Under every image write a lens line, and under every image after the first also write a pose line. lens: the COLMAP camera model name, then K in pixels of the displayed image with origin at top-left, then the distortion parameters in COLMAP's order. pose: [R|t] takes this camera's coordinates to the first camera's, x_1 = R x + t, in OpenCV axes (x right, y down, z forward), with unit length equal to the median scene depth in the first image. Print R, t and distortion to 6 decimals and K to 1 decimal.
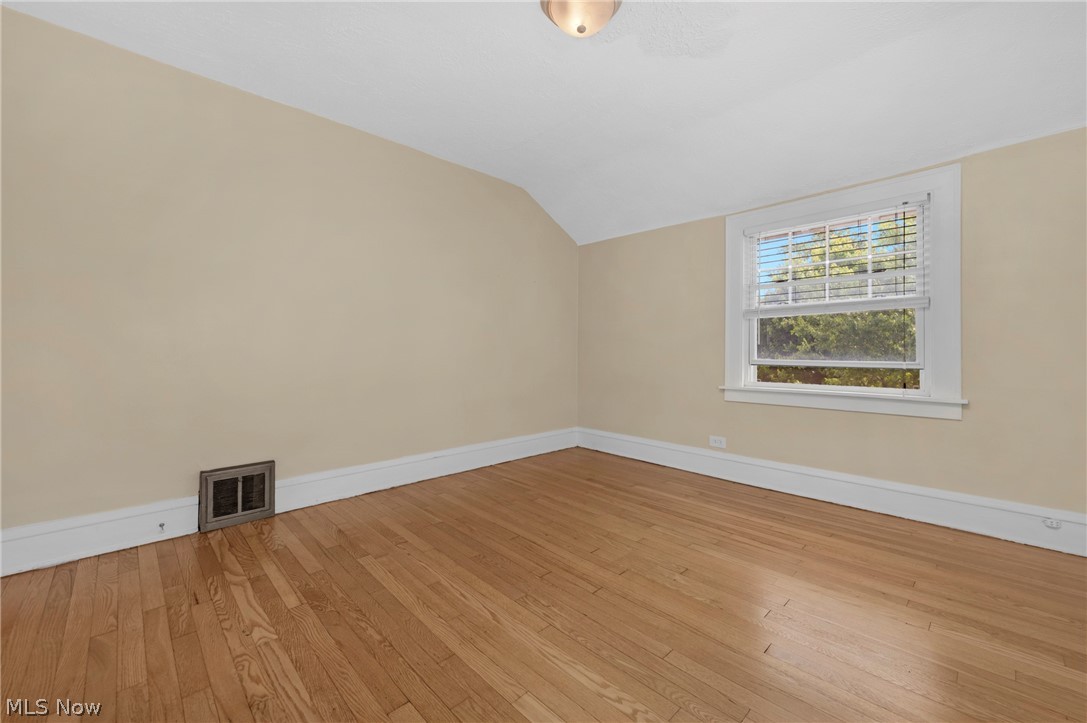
lens RADIAL K [[433.3, 0, 539.6], [0, 433.3, 340.8], [0, 0, 1]] dist [0.009817, -0.001094]
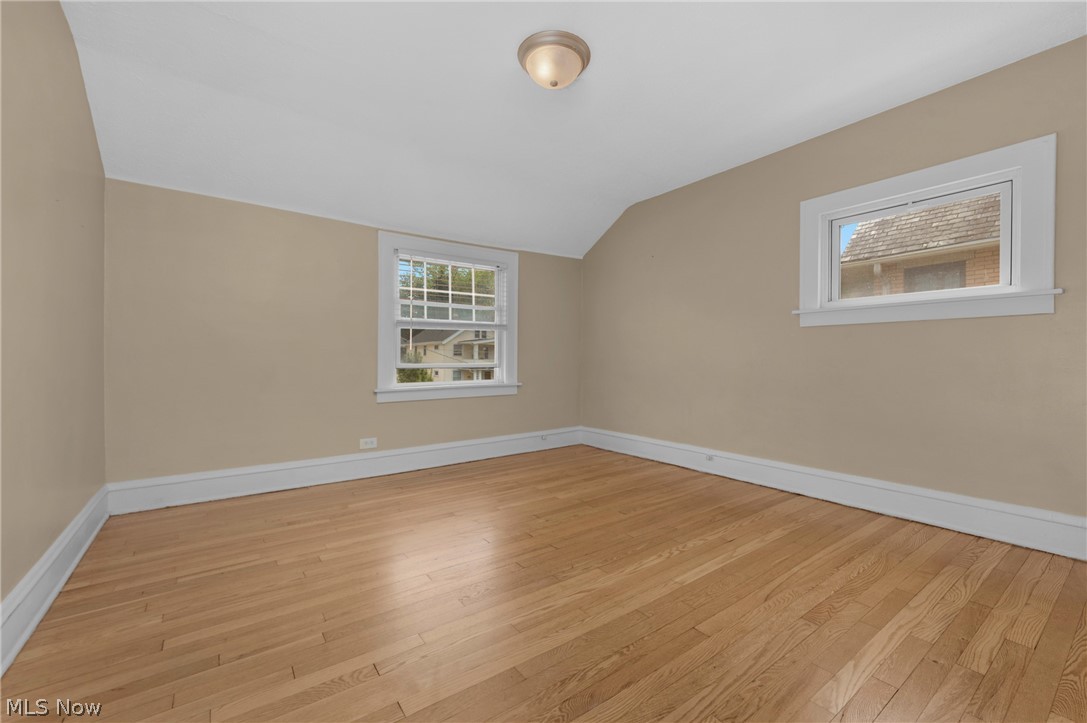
lens RADIAL K [[433.3, 0, 540.6], [0, 433.3, 359.7], [0, 0, 1]] dist [0.009817, -0.001094]
pose [[0.152572, -0.006302, 0.988272, -0.738626], [-0.022096, 0.999708, 0.009786, 0.015540], [-0.988045, -0.023330, 0.152388, 0.574341]]
